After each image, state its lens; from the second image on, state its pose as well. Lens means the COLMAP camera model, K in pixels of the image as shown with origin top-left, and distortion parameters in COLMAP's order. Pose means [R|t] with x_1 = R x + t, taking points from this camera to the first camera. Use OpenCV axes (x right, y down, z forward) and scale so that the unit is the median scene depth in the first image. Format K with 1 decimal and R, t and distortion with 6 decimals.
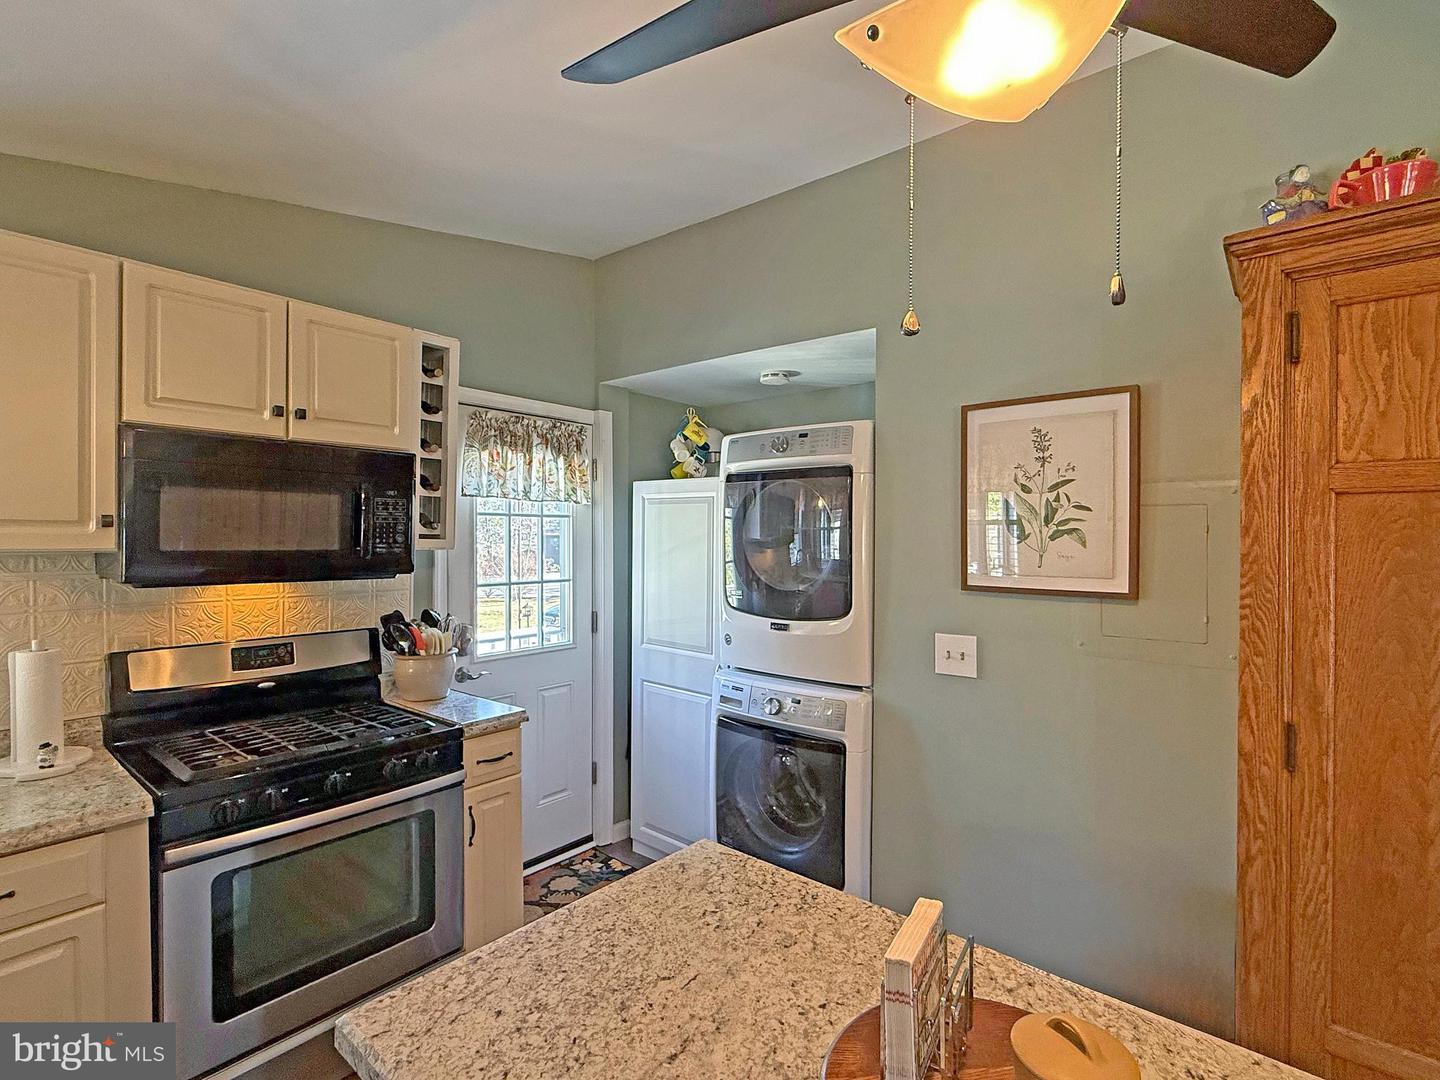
lens RADIAL K [[685.9, 0, 711.5], [0, 685.9, 542.4], [0, 0, 1]] dist [0.001076, -0.001273]
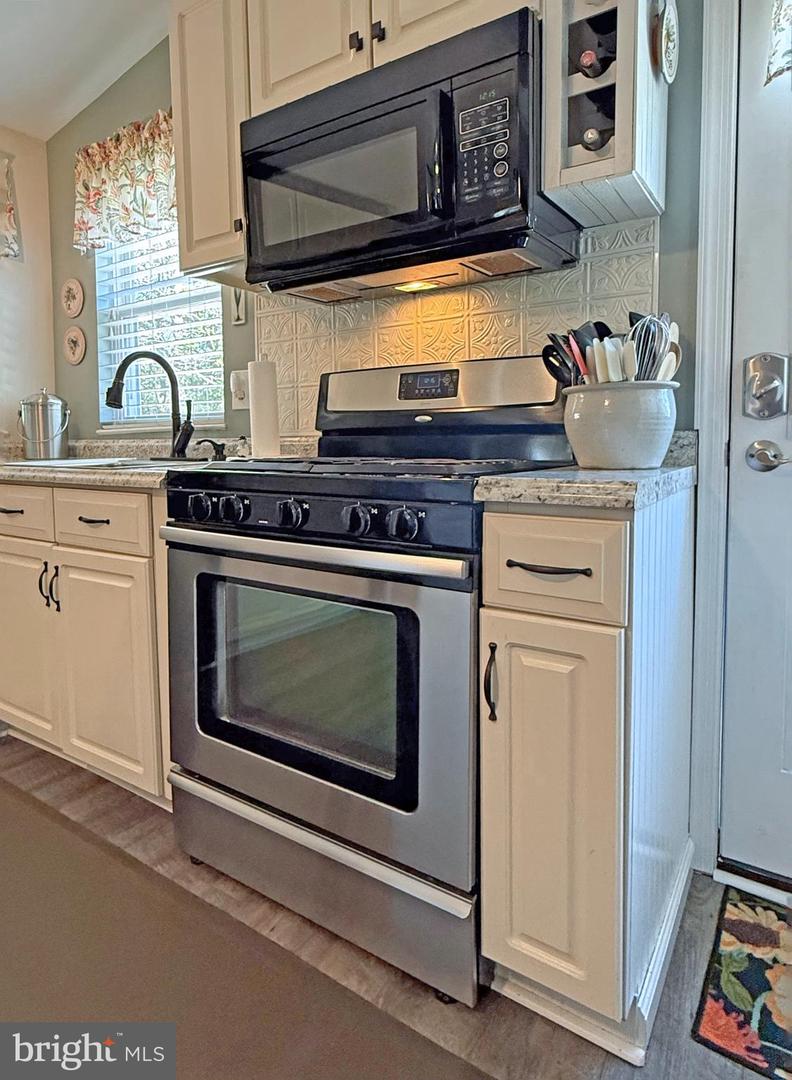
lens RADIAL K [[638.6, 0, 344.4], [0, 638.6, 476.4], [0, 0, 1]] dist [0.000688, -0.000647]
pose [[0.085412, 0.056347, -0.994751, 0.090743], [0.003366, 0.998378, 0.056842, 0.214607], [0.996340, -0.008204, 0.085084, 0.777724]]
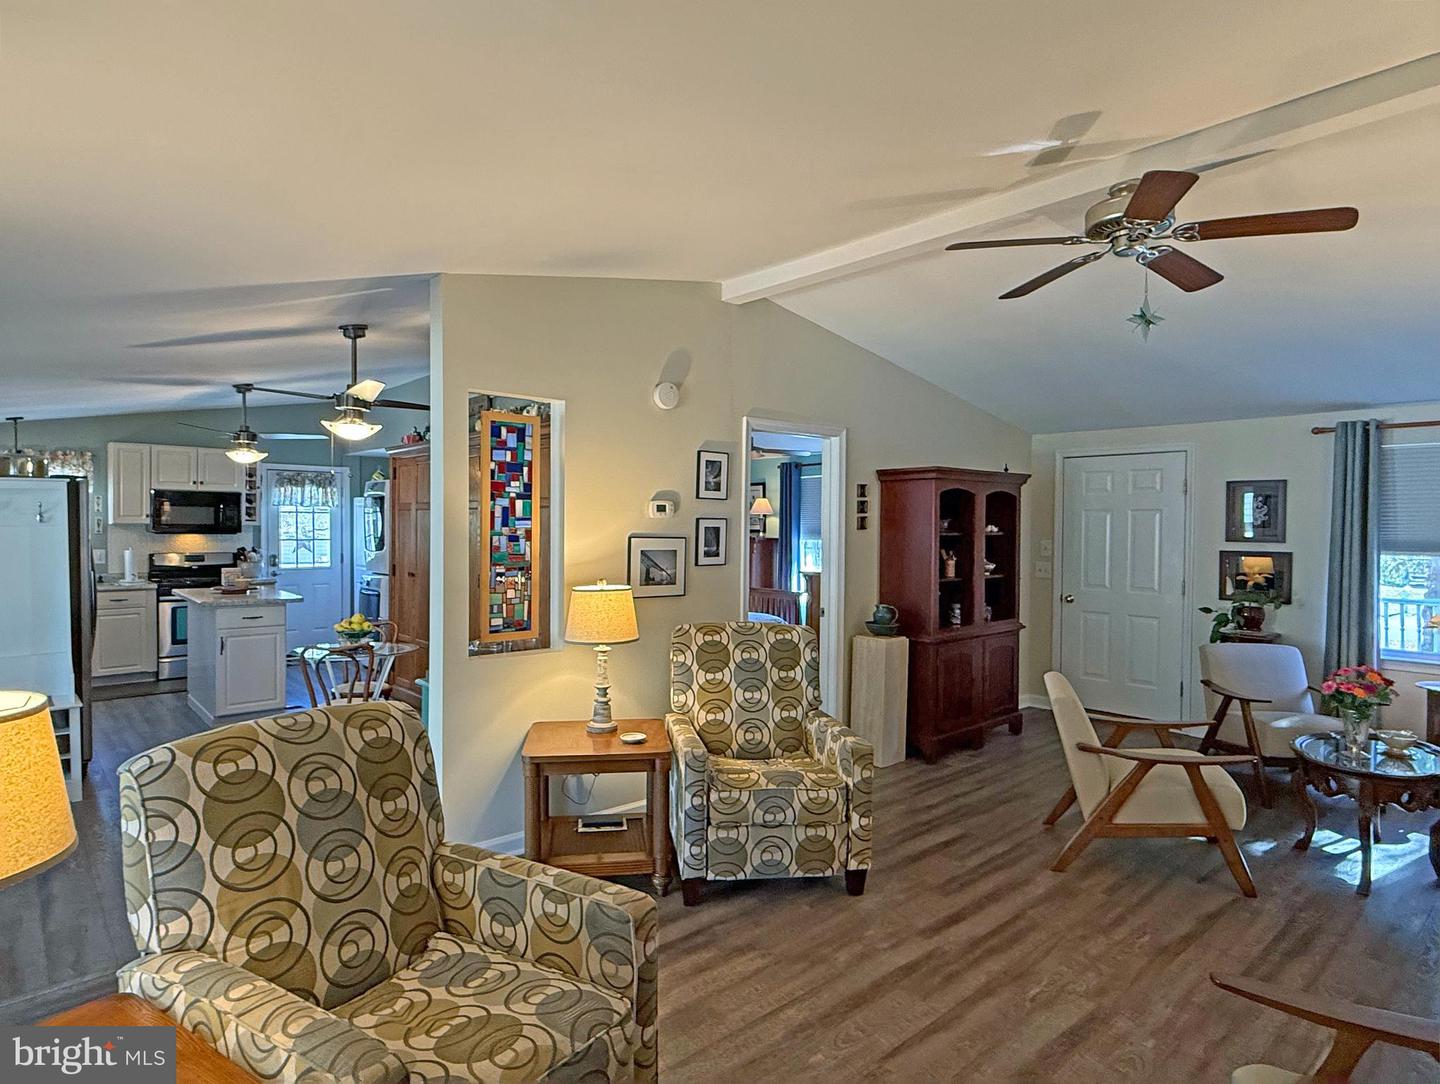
lens RADIAL K [[818.6, 0, 713.4], [0, 818.6, 542.1], [0, 0, 1]] dist [0.000988, 0.000471]
pose [[0.989147, 0.007539, -0.146737, 2.067496], [-0.005936, 0.999918, 0.011360, 0.032627], [0.146811, -0.010366, 0.989110, -2.169765]]
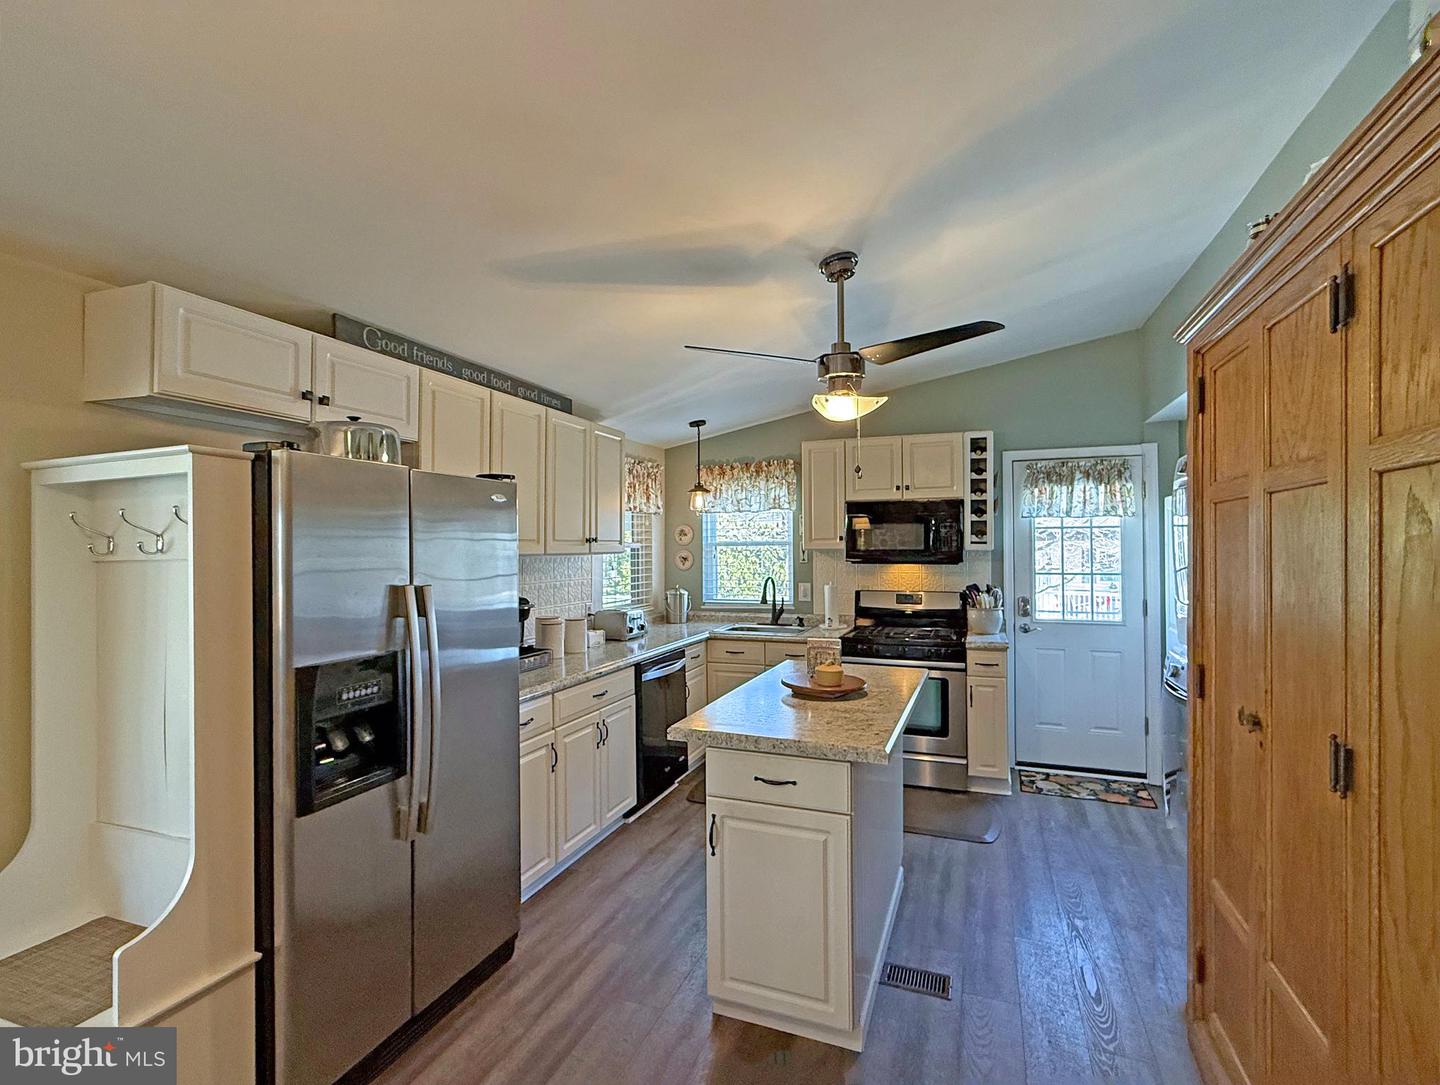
lens RADIAL K [[685.9, 0, 721.9], [0, 685.9, 544.9], [0, 0, 1]] dist [0.001076, -0.001273]
pose [[0.336238, -0.009577, -0.941728, 1.089650], [-0.000431, 0.999947, -0.010323, 0.016615], [0.941777, 0.003877, 0.336216, -0.253349]]
